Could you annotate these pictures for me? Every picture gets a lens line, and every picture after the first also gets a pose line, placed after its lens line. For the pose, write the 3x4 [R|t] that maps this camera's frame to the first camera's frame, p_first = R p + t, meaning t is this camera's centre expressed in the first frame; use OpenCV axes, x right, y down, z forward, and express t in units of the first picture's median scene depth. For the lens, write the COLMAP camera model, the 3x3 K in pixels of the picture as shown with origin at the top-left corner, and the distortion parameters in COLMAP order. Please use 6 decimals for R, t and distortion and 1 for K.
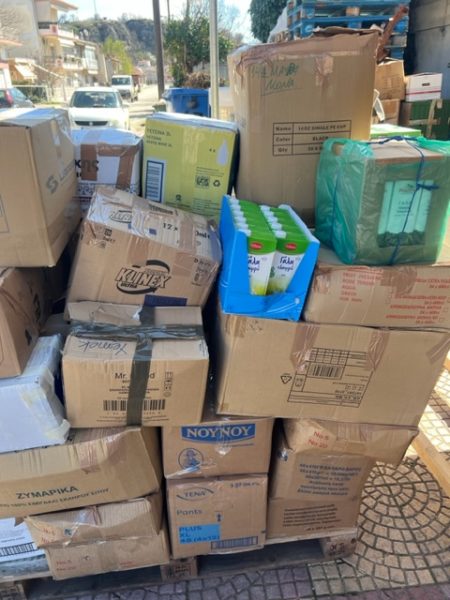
lens RADIAL K [[449.8, 0, 225.0], [0, 449.8, 300.0], [0, 0, 1]] dist [0.087314, -0.081451]
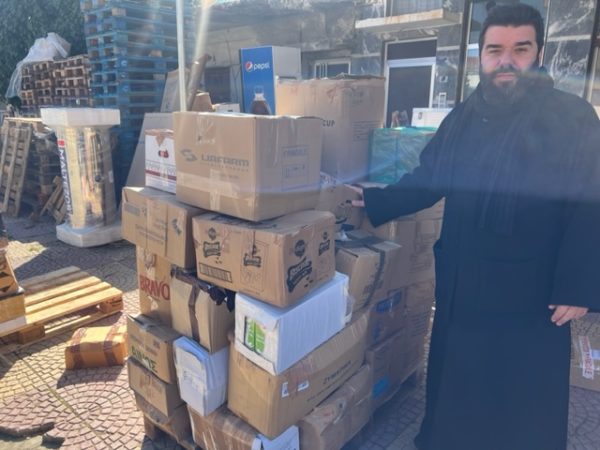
lens RADIAL K [[449.8, 0, 300.0], [0, 449.8, 225.0], [0, 0, 1]] dist [0.087314, -0.081451]
pose [[0.729460, -0.153595, 0.666556, -1.266295], [0.284007, 0.954507, -0.090862, 0.087640], [-0.622277, 0.255587, 0.739897, -0.050331]]
